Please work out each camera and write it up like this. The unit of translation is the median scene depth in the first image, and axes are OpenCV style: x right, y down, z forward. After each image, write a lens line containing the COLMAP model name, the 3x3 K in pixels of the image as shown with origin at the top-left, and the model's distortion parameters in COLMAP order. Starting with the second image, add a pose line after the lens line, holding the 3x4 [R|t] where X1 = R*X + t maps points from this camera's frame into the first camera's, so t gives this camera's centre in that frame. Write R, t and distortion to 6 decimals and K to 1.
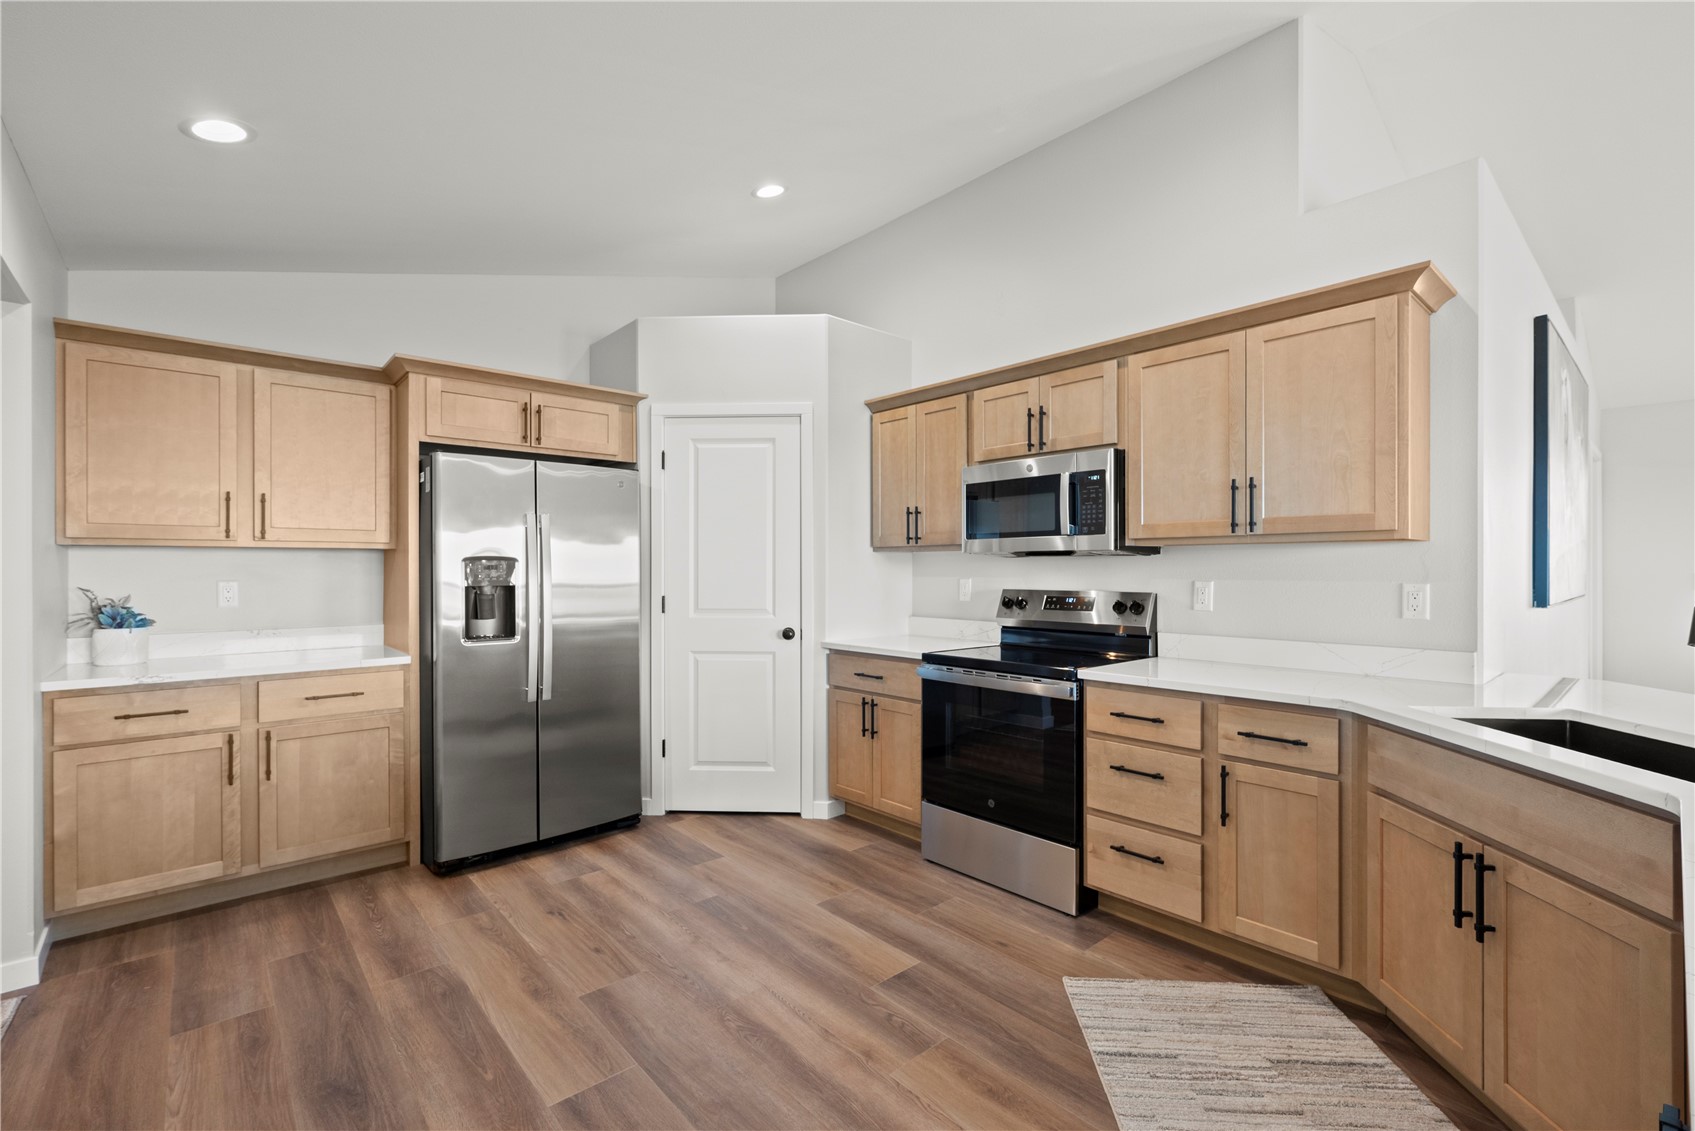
lens RADIAL K [[736.7, 0, 847.5], [0, 736.7, 565.5], [0, 0, 1]] dist [-0.013607, -0.000059]
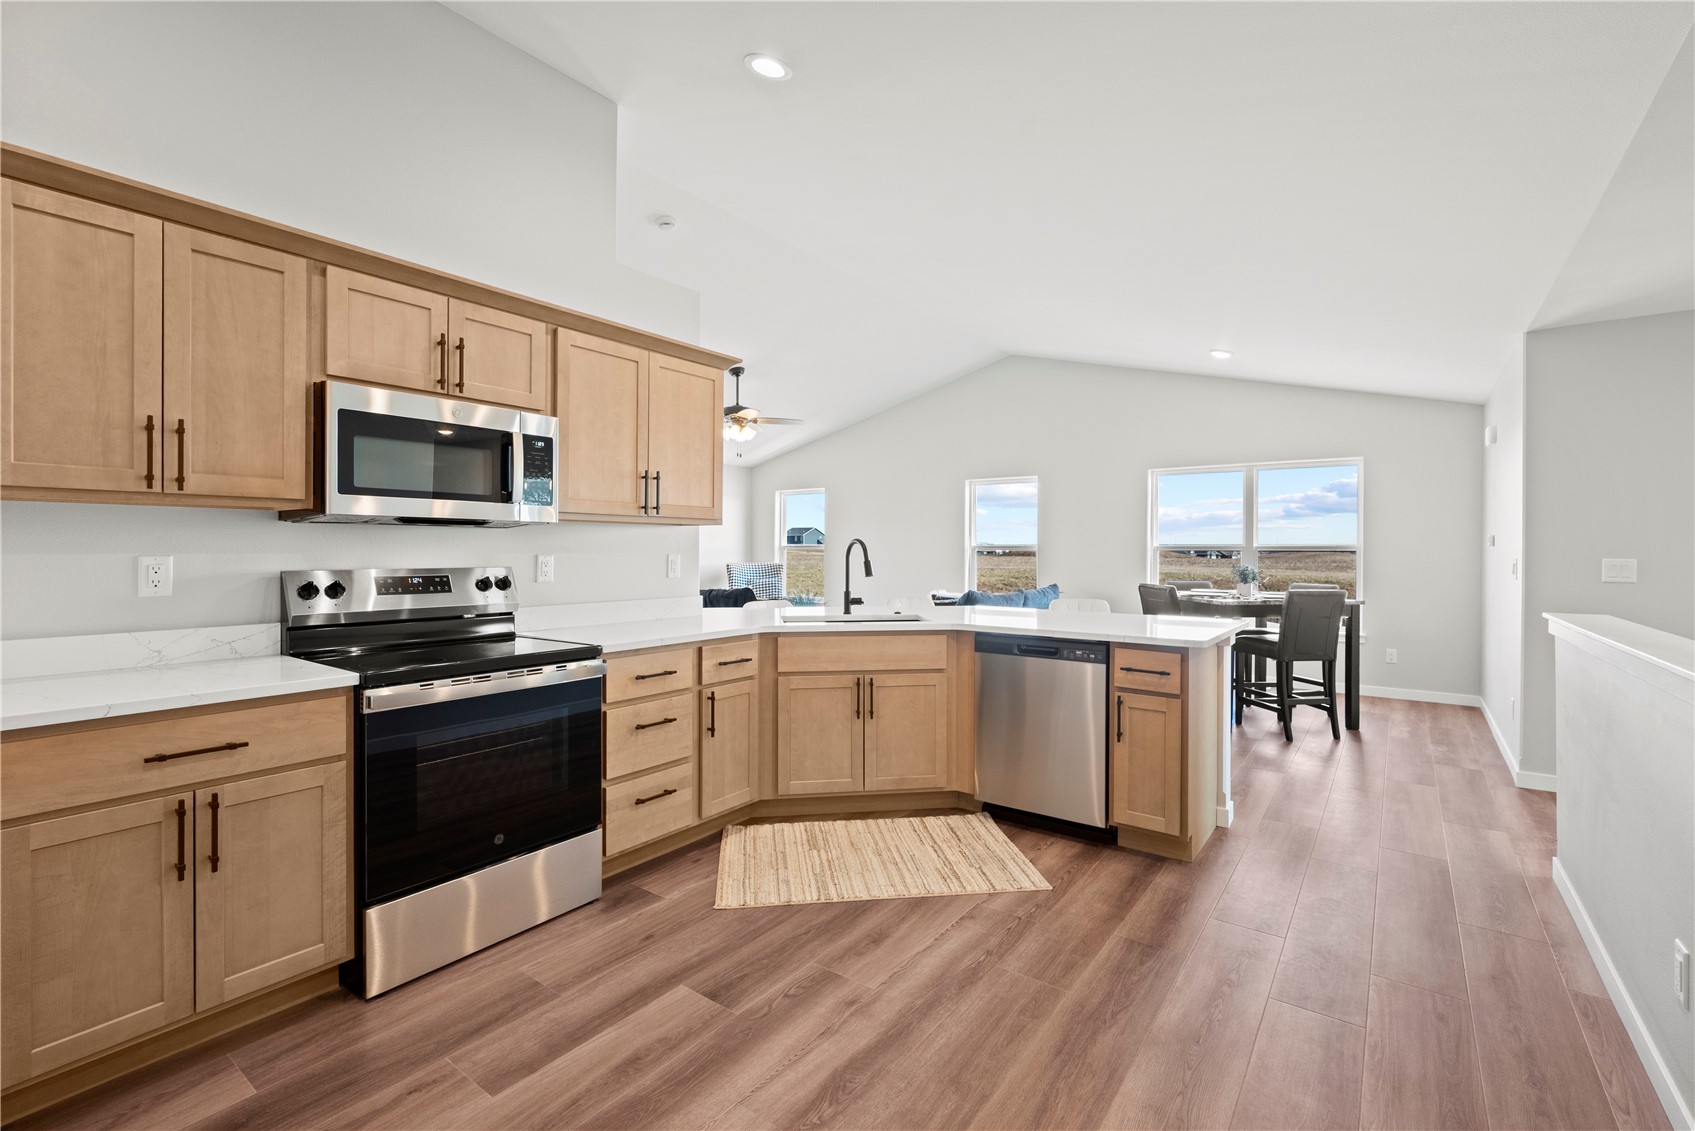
lens RADIAL K [[761.7, 0, 849.6], [0, 761.7, 545.5], [0, 0, 1]] dist [0.007642, -0.000112]
pose [[-0.216206, -0.003487, 0.976342, -0.751940], [-0.016100, 0.999870, 0.000005, 0.002805], [-0.976215, -0.015718, -0.216234, 0.894881]]
